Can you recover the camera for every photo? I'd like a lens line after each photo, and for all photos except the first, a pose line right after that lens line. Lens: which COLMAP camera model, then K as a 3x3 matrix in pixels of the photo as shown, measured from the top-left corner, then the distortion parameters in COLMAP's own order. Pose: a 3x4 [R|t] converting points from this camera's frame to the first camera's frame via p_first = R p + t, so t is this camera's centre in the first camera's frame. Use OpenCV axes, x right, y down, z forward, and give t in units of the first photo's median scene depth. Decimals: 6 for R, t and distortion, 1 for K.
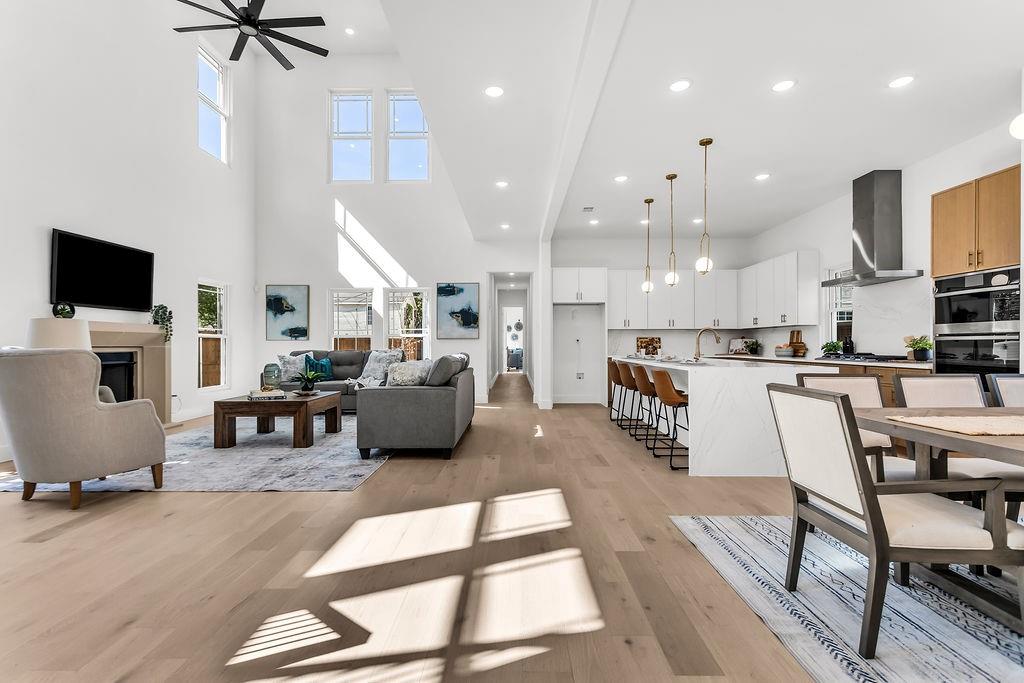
lens RADIAL K [[485.3, 0, 503.9], [0, 485.3, 341.9], [0, 0, 1]] dist [0.006527, -0.002211]
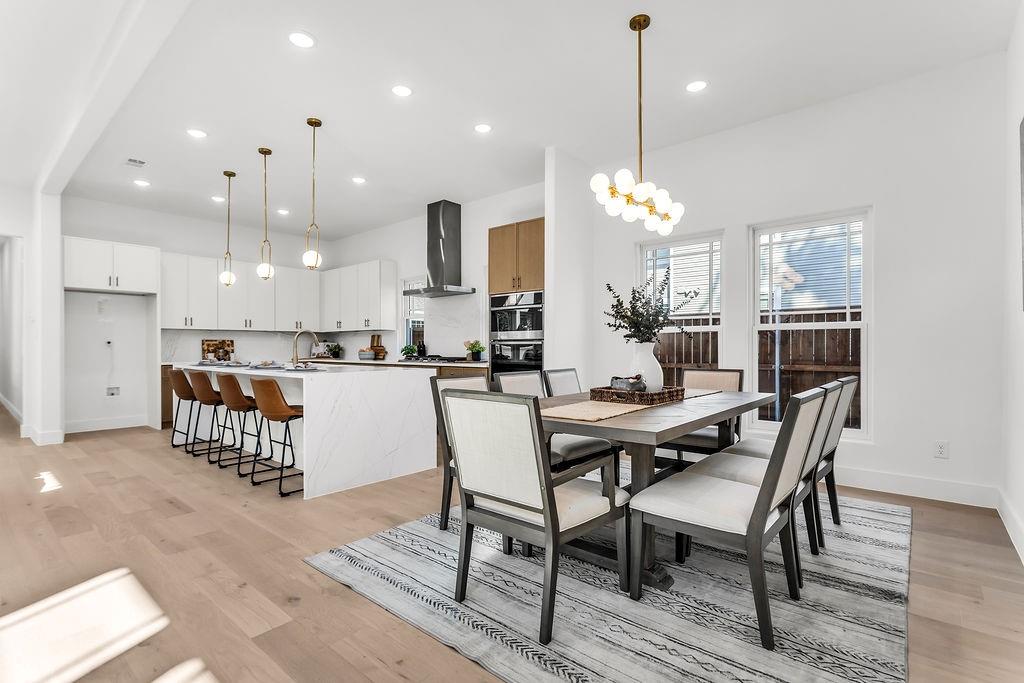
lens RADIAL K [[485.3, 0, 513.4], [0, 485.3, 348.8], [0, 0, 1]] dist [0.006527, -0.002211]
pose [[0.638782, -0.001769, 0.769386, -0.030853], [-0.003646, 0.999979, 0.005326, 0.000666], [-0.769379, -0.006208, 0.638762, 0.104320]]
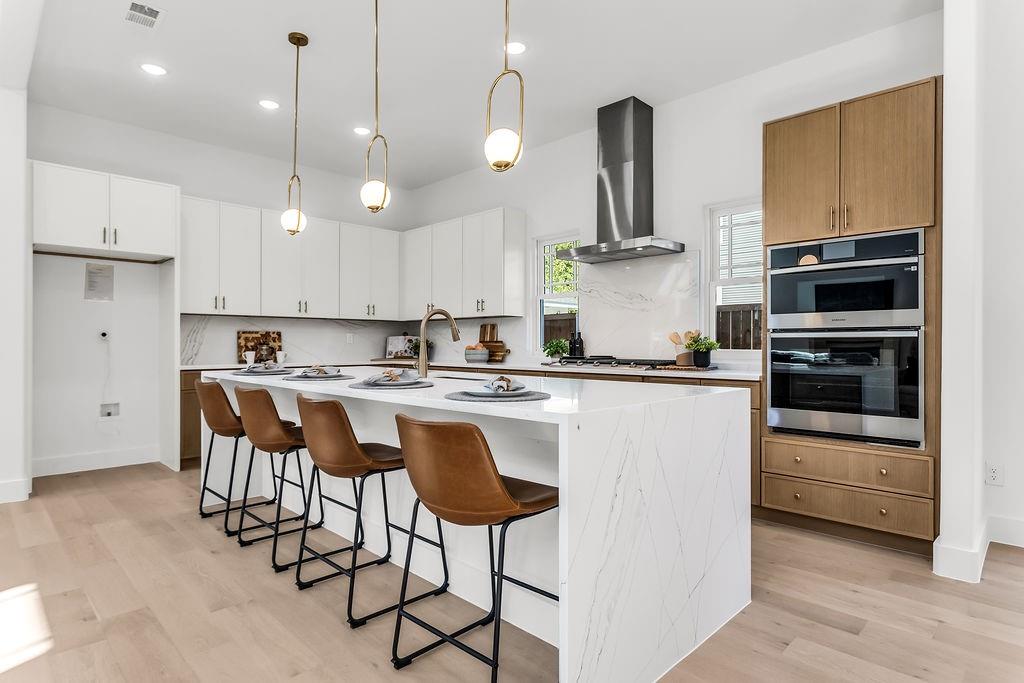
lens RADIAL K [[548.1, 0, 515.0], [0, 548.1, 342.3], [0, 0, 1]] dist [-0.010443, 0.006701]
pose [[0.689367, 0.004854, 0.724396, 0.062888], [-0.005924, 0.999982, -0.001063, 0.004077], [-0.724388, -0.003559, 0.689383, 0.502353]]
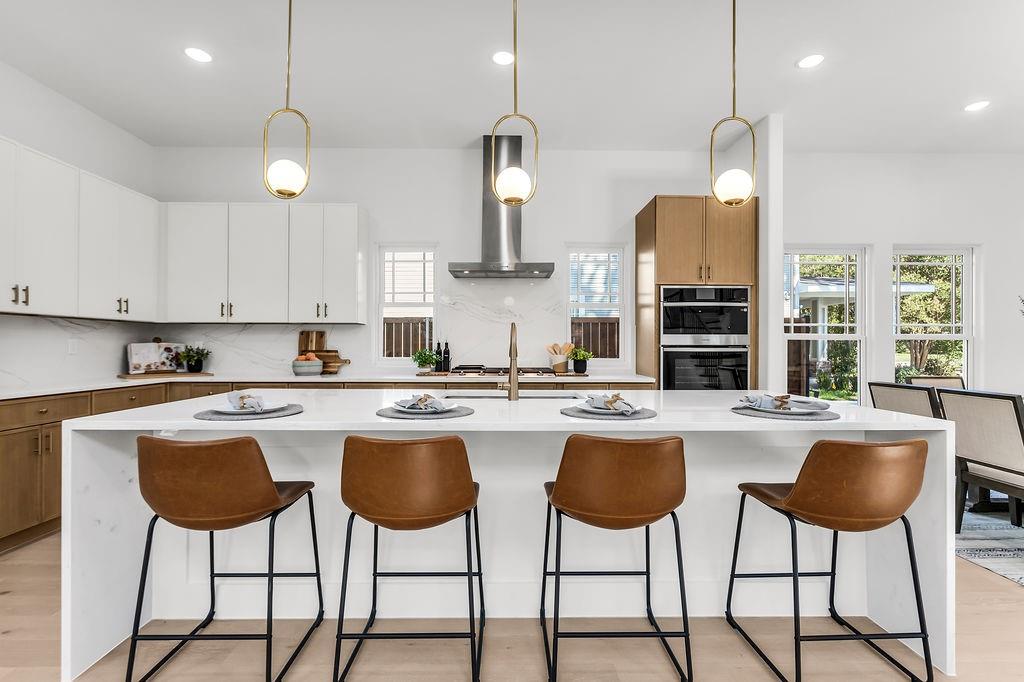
lens RADIAL K [[464.1, 0, 514.7], [0, 464.1, 343.4], [0, 0, 1]] dist [0.009574, 0.000437]
pose [[-0.033862, 0.015529, 0.999306, -0.000968], [-0.008597, 0.999838, -0.015828, -0.001135], [-0.999390, -0.009127, -0.033723, 0.897753]]
